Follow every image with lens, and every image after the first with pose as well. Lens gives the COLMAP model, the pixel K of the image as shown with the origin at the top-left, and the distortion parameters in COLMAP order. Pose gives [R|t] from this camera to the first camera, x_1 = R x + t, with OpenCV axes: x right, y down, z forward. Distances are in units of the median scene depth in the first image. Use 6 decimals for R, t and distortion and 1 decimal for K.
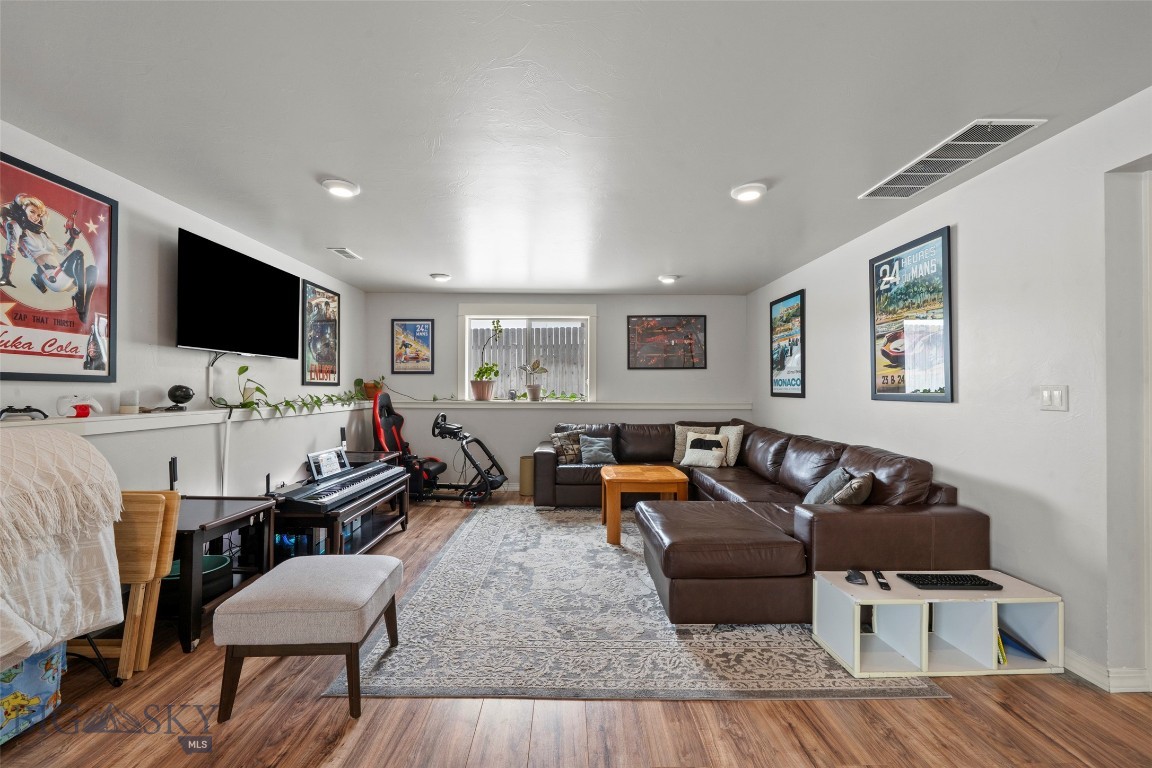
lens RADIAL K [[457.4, 0, 571.2], [0, 457.4, 384.4], [0, 0, 1]] dist [-0.002028, 0.000151]
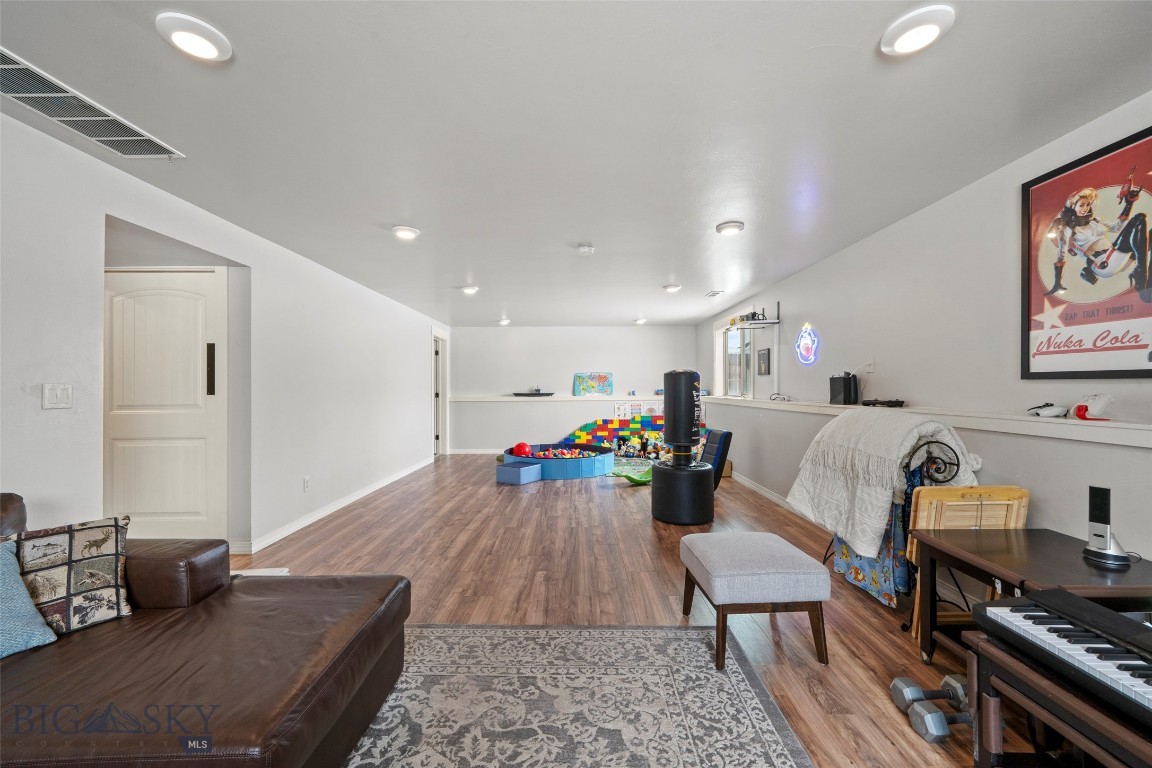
lens RADIAL K [[457.4, 0, 581.9], [0, 457.4, 384.1], [0, 0, 1]] dist [-0.002028, 0.000151]
pose [[-0.999997, 0.000076, -0.002373, -0.084166], [0.000121, 0.999820, -0.018965, 0.016228], [0.002371, -0.018965, -0.999817, 1.481397]]
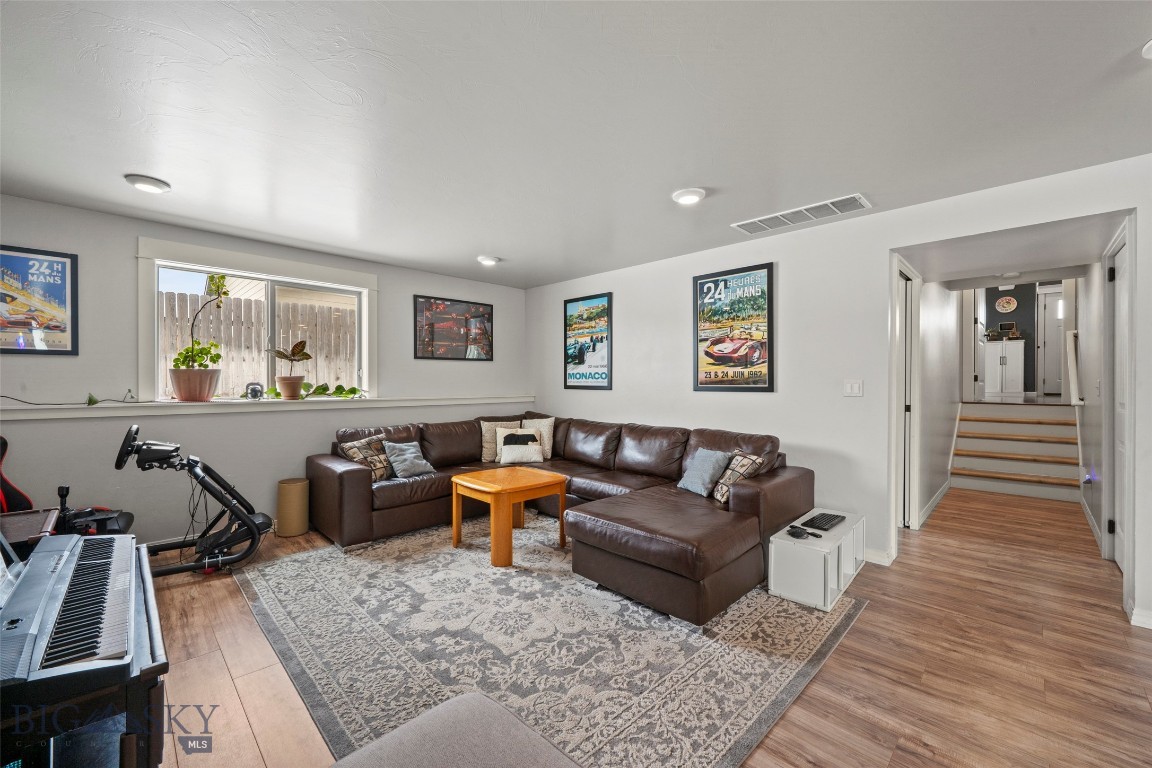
lens RADIAL K [[457.4, 0, 564.6], [0, 457.4, 383.9], [0, 0, 1]] dist [-0.002028, 0.000151]
pose [[0.722278, -0.005452, 0.691581, -0.524387], [-0.006037, 0.999881, 0.014188, -0.000706], [-0.691576, -0.014422, 0.722159, 0.409187]]
